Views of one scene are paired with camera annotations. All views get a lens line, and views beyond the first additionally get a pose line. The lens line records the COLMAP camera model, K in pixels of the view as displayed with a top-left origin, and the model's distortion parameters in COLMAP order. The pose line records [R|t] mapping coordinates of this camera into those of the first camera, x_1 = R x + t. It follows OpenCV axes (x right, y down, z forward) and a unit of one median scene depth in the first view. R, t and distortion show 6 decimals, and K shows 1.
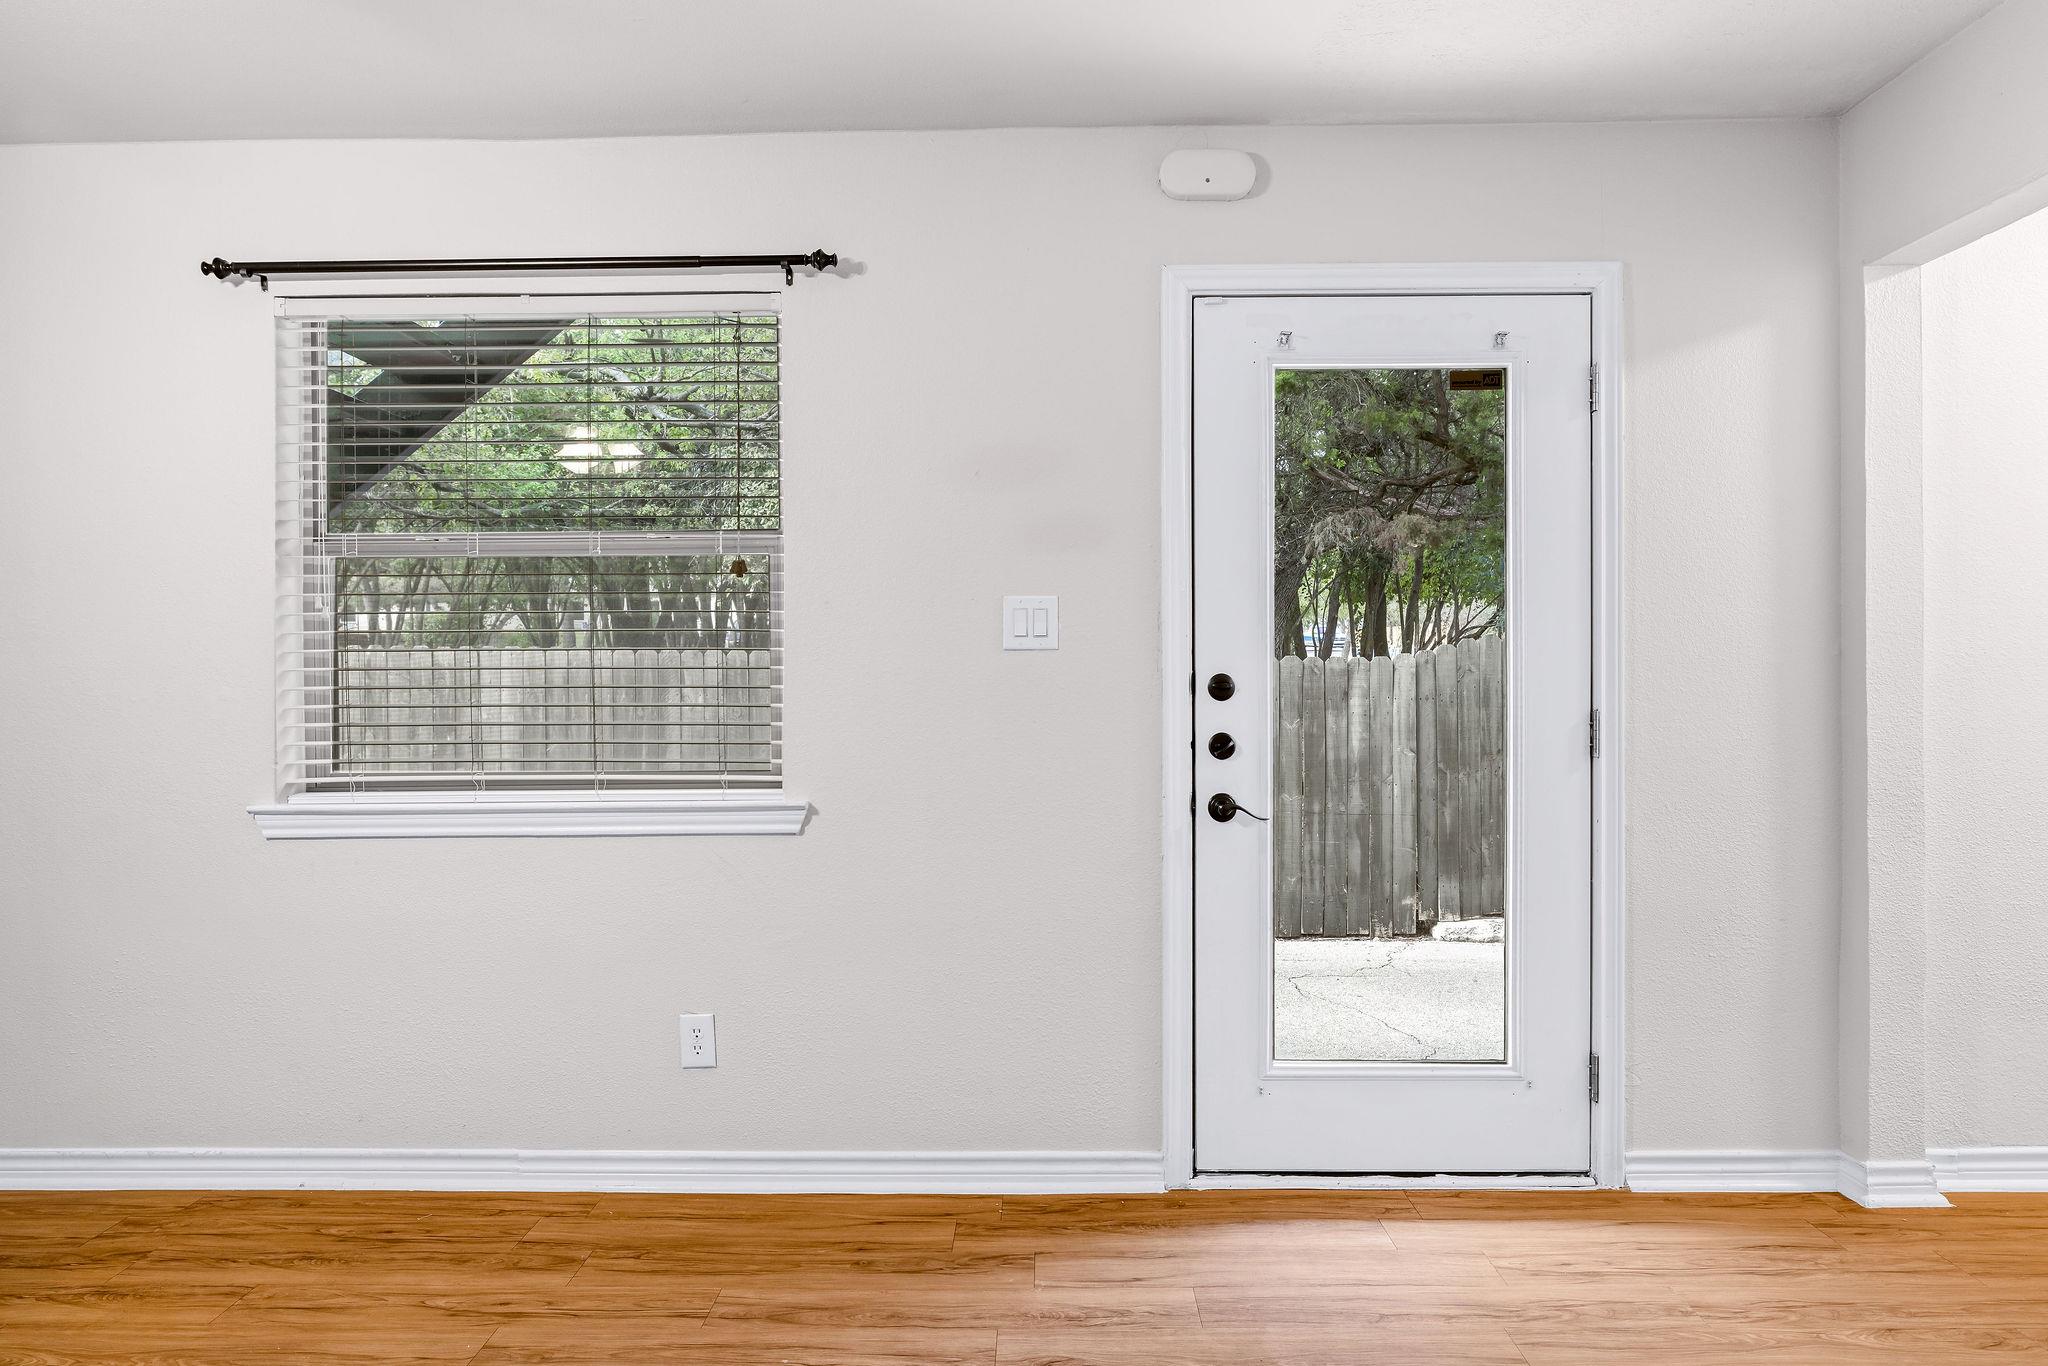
lens RADIAL K [[1257.7, 0, 1026.9], [0, 1257.7, 689.1], [0, 0, 1]] dist [0.005808, -0.001194]
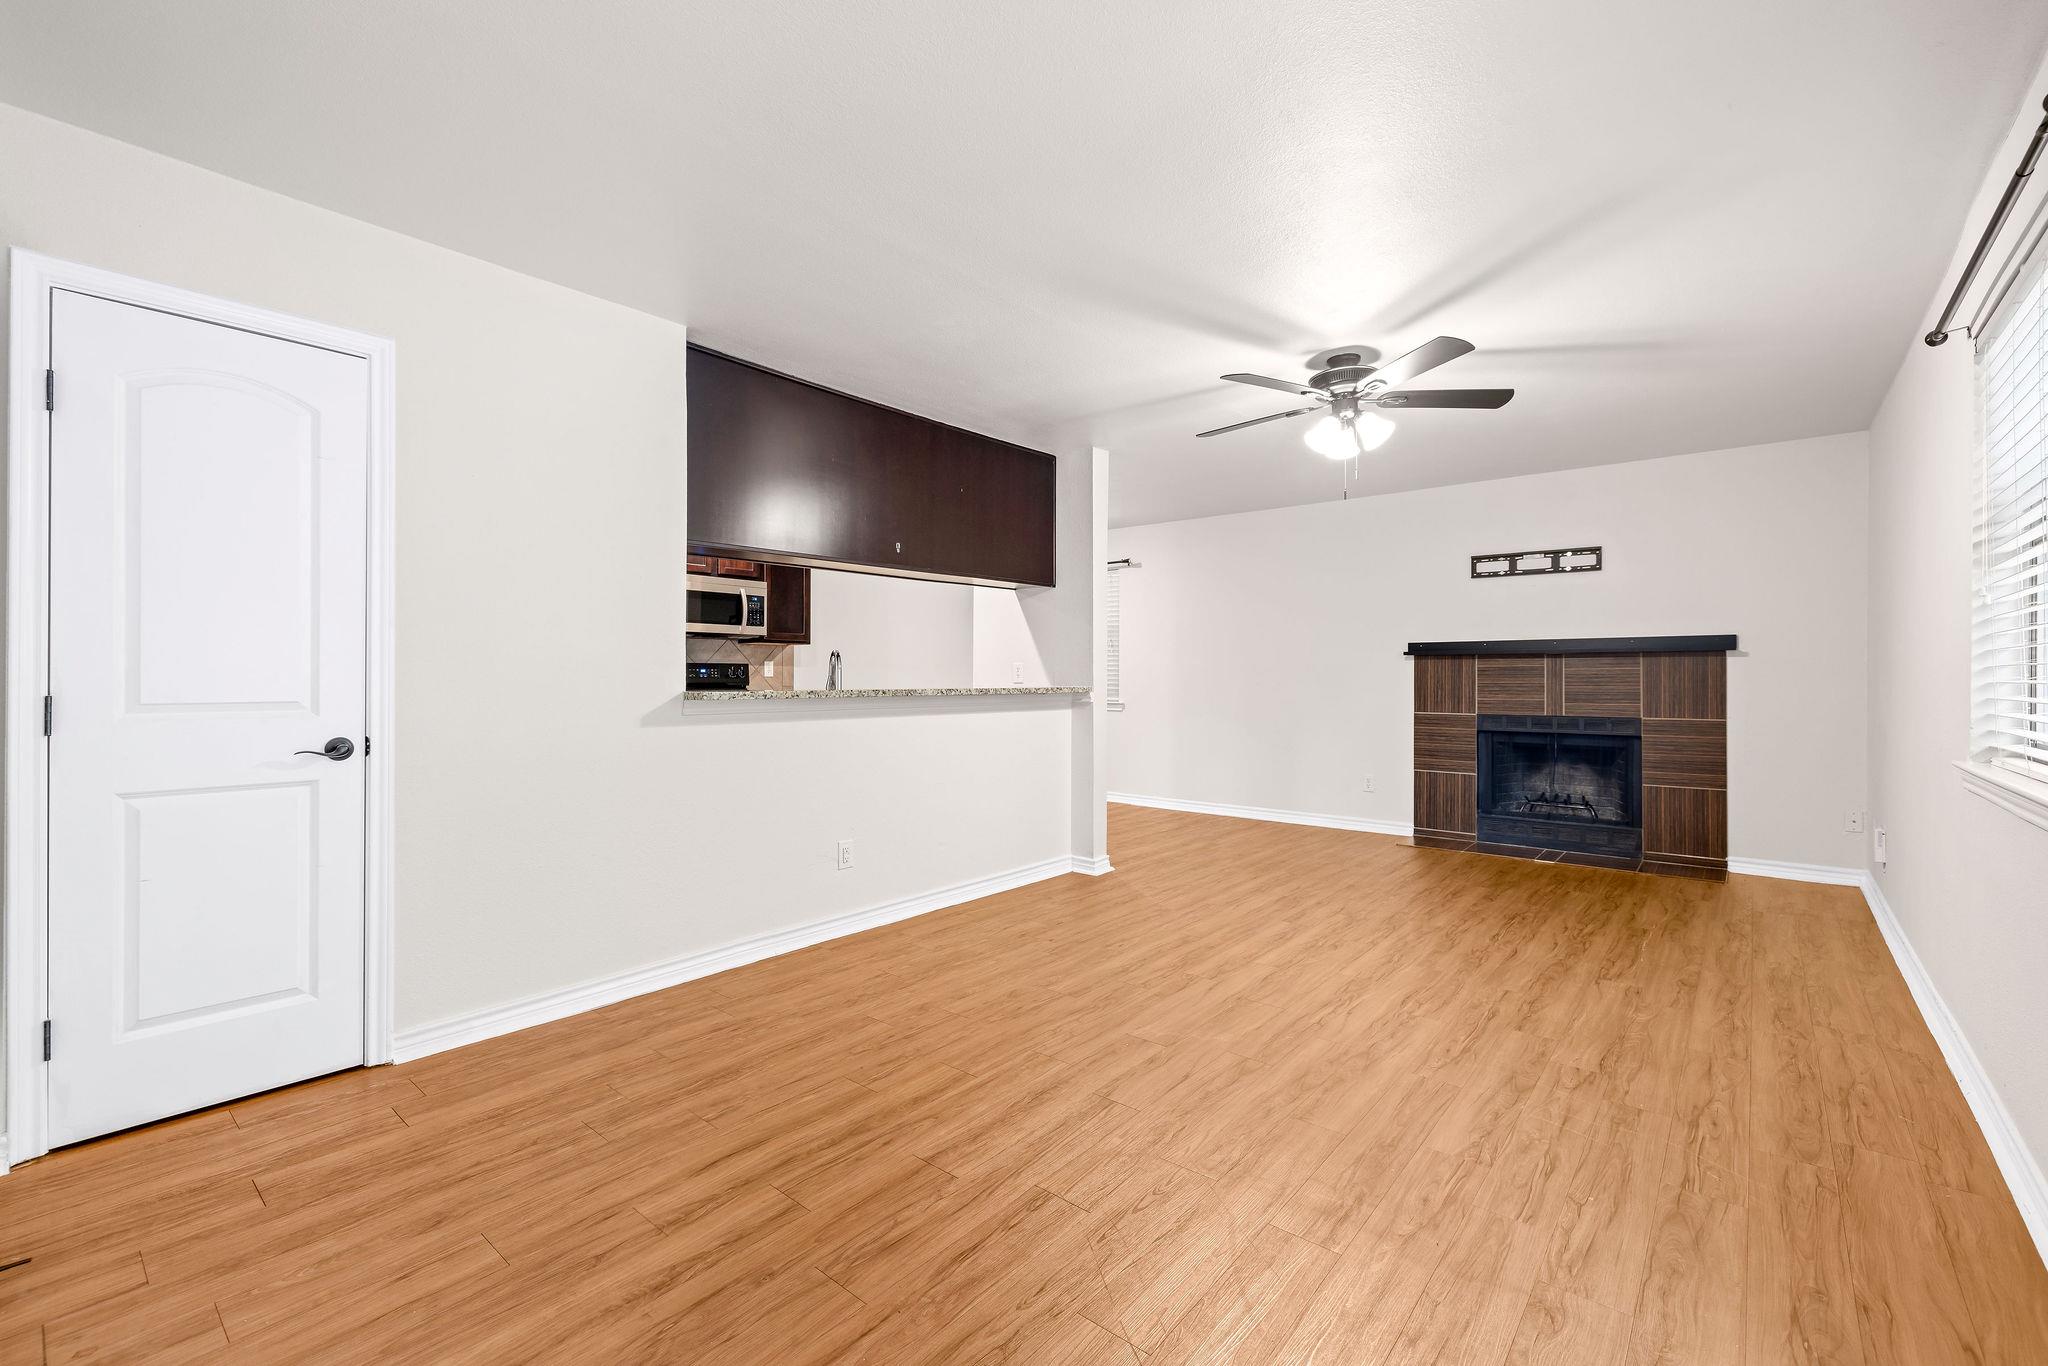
lens RADIAL K [[856.8, 0, 1025.6], [0, 856.8, 680.4], [0, 0, 1]] dist [-0.001943, 0.000769]
pose [[-0.641510, 0.002030, -0.767112, 0.651806], [-0.003937, 0.999975, 0.005939, 0.010727], [0.767105, 0.006830, -0.641486, 0.878454]]
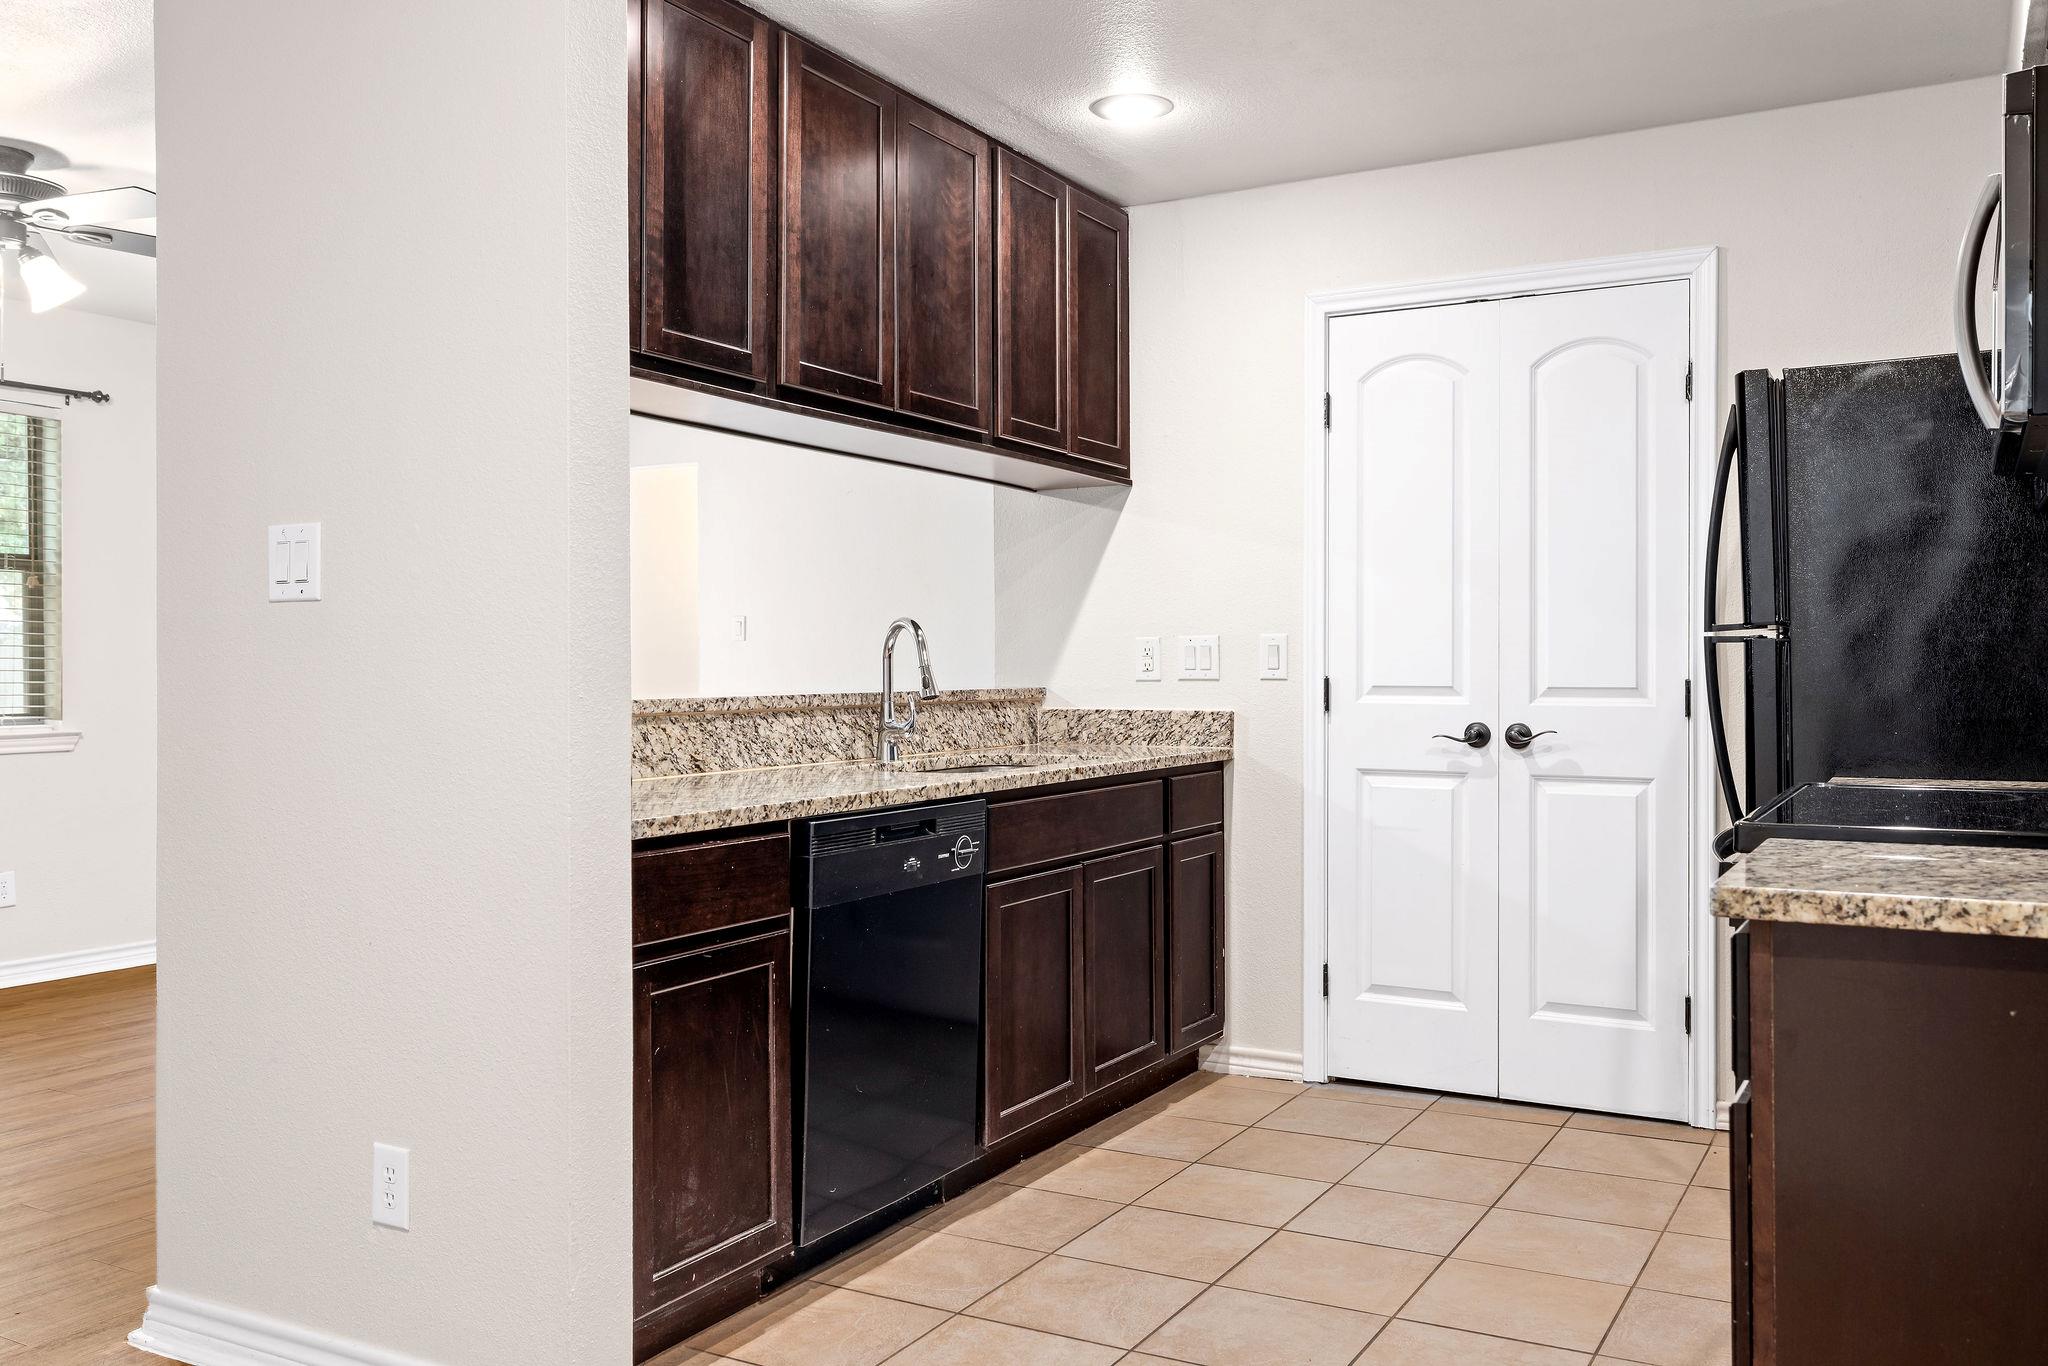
lens RADIAL K [[1692.1, 0, 1029.5], [0, 1692.1, 672.9], [0, 0, 1]] dist [0.010821, 0.002977]
pose [[0.476971, 0.001391, 0.878918, -1.500847], [0.006713, 0.999964, -0.005226, 0.036200], [-0.878894, 0.008393, 0.476944, -1.095189]]
